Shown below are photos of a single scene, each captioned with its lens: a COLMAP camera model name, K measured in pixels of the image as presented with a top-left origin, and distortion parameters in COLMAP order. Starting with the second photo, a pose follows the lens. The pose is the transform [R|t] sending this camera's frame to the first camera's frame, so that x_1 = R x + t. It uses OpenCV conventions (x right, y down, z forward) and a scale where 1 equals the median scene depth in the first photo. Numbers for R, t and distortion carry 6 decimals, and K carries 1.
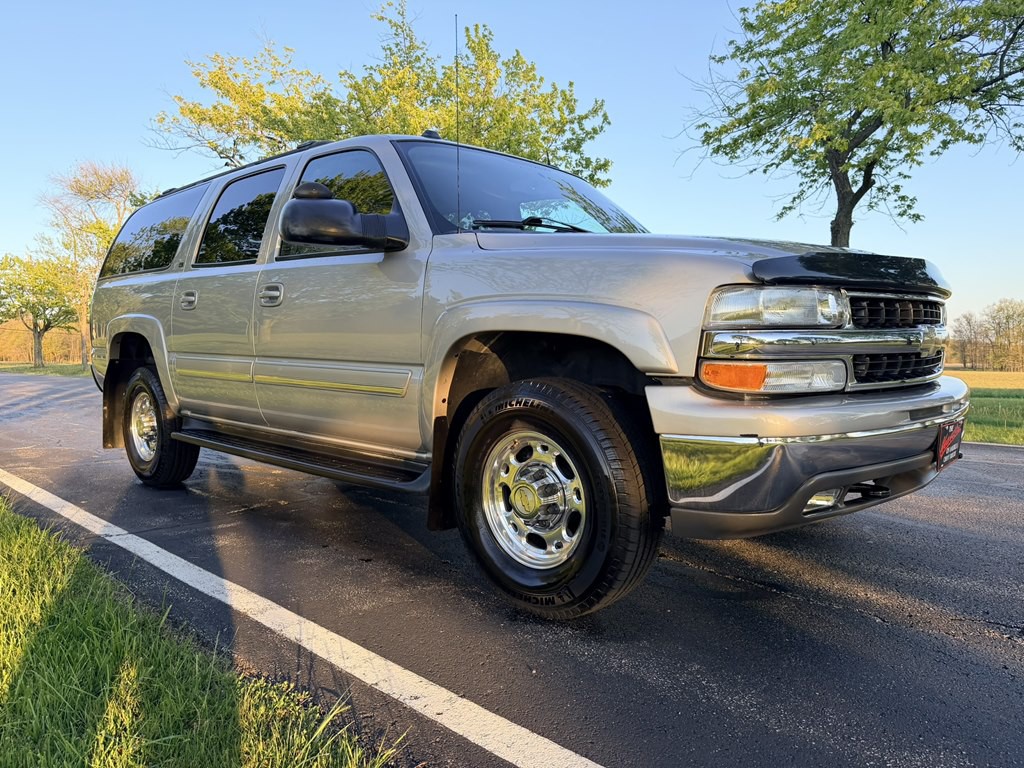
lens RADIAL K [[720.6, 0, 513.4], [0, 720.6, 386.6], [0, 0, 1]] dist [0.075695, -0.136420]
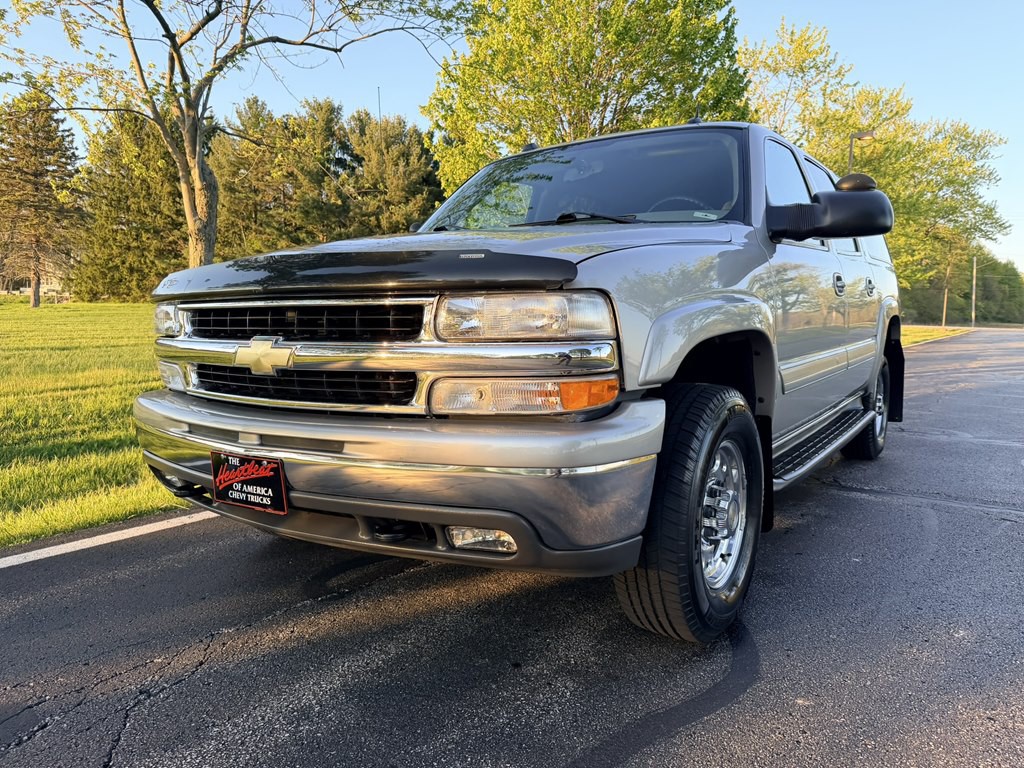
lens RADIAL K [[721.9, 0, 520.9], [0, 721.9, 390.0], [0, 0, 1]] dist [0.013180, -0.004278]
pose [[0.170214, 0.109319, -0.979325, 0.712902], [-0.060083, 0.993130, 0.100417, -0.061817], [0.983574, 0.041749, 0.175613, 0.571921]]
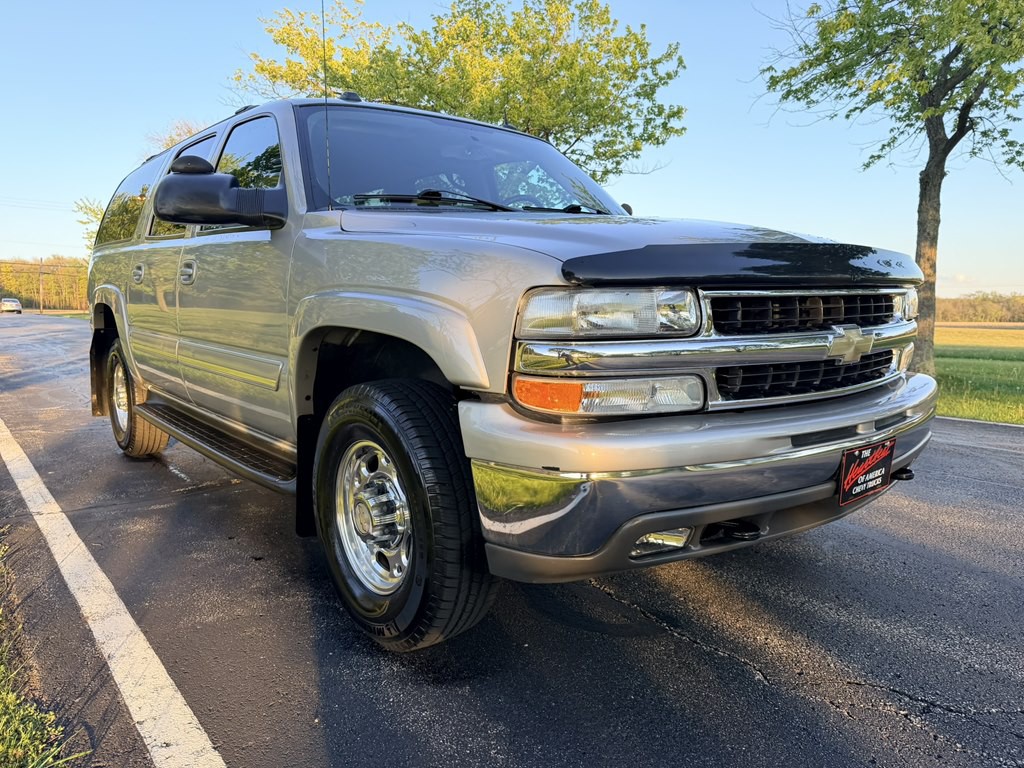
lens RADIAL K [[728.5, 0, 510.6], [0, 728.5, 381.8], [0, 0, 1]] dist [0.004472, -0.008324]
pose [[0.991945, 0.021756, -0.124791, 0.148046], [-0.014657, 0.998237, 0.057524, -0.031341], [0.125822, -0.055231, 0.990514, 0.067119]]
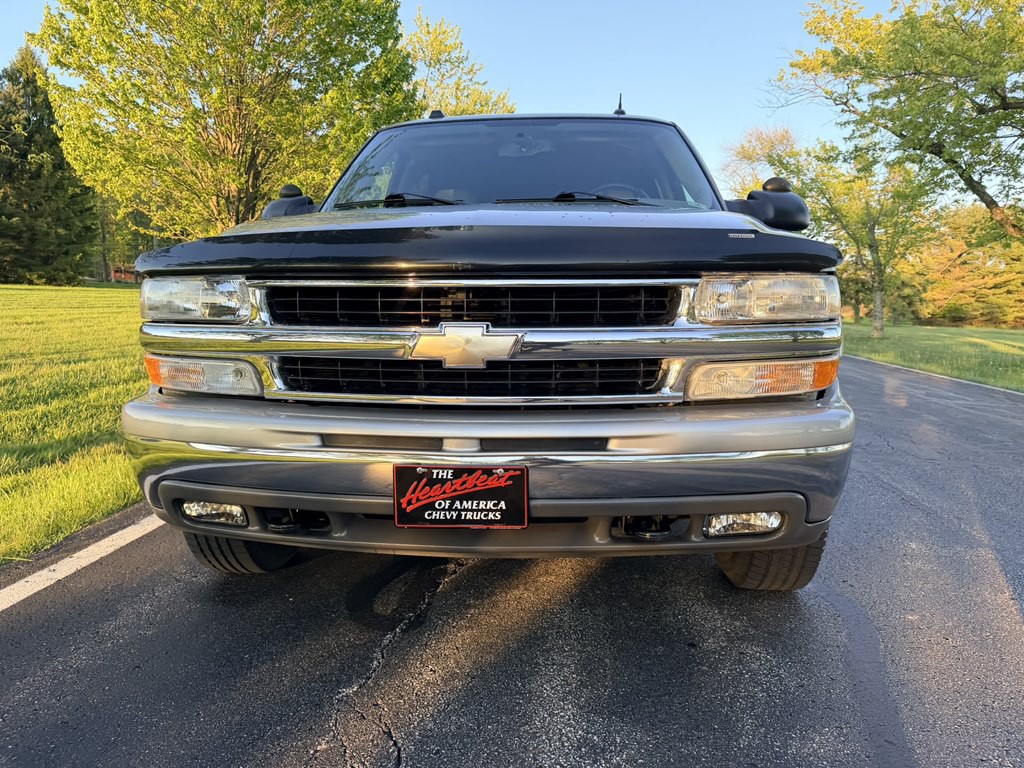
lens RADIAL K [[722.9, 0, 518.3], [0, 722.9, 381.0], [0, 0, 1]] dist [0.050399, -0.065346]
pose [[0.630288, 0.103389, -0.769446, 0.566984], [-0.058923, 0.994605, 0.085376, -0.045066], [0.774122, -0.008473, 0.632980, 0.303071]]
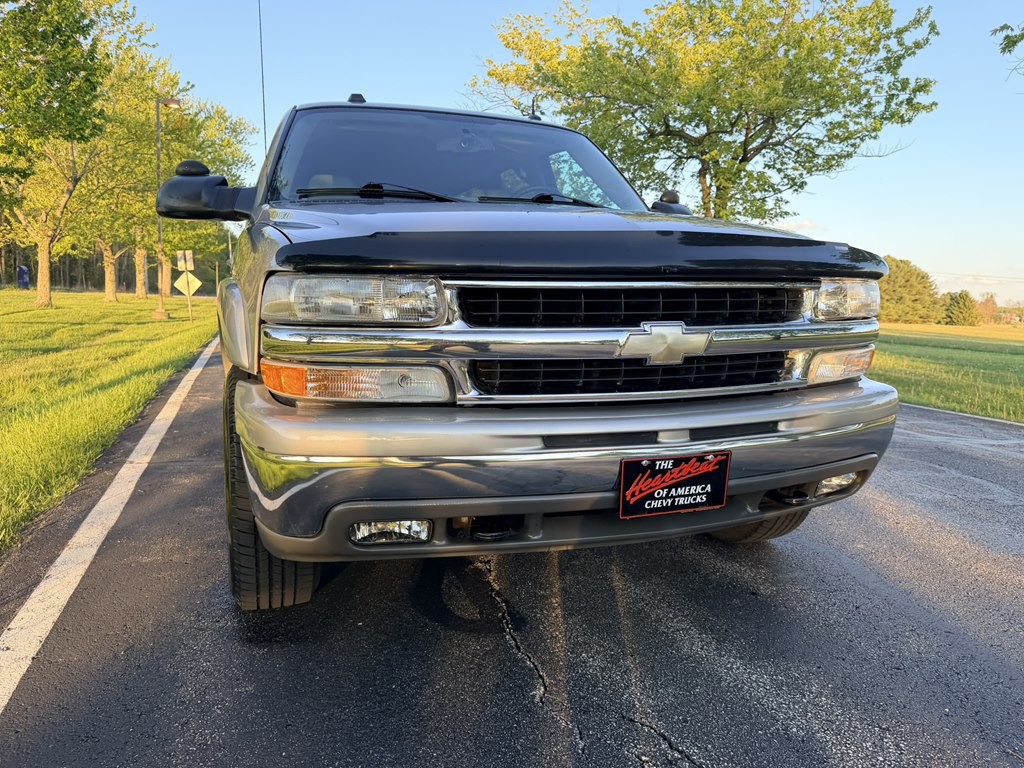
lens RADIAL K [[722.9, 0, 518.3], [0, 722.9, 381.0], [0, 0, 1]] dist [0.050399, -0.065346]
pose [[0.899257, 0.074776, -0.430982, 0.378703], [-0.047526, 0.996150, 0.073669, -0.035727], [0.434832, -0.045765, 0.899348, 0.136811]]
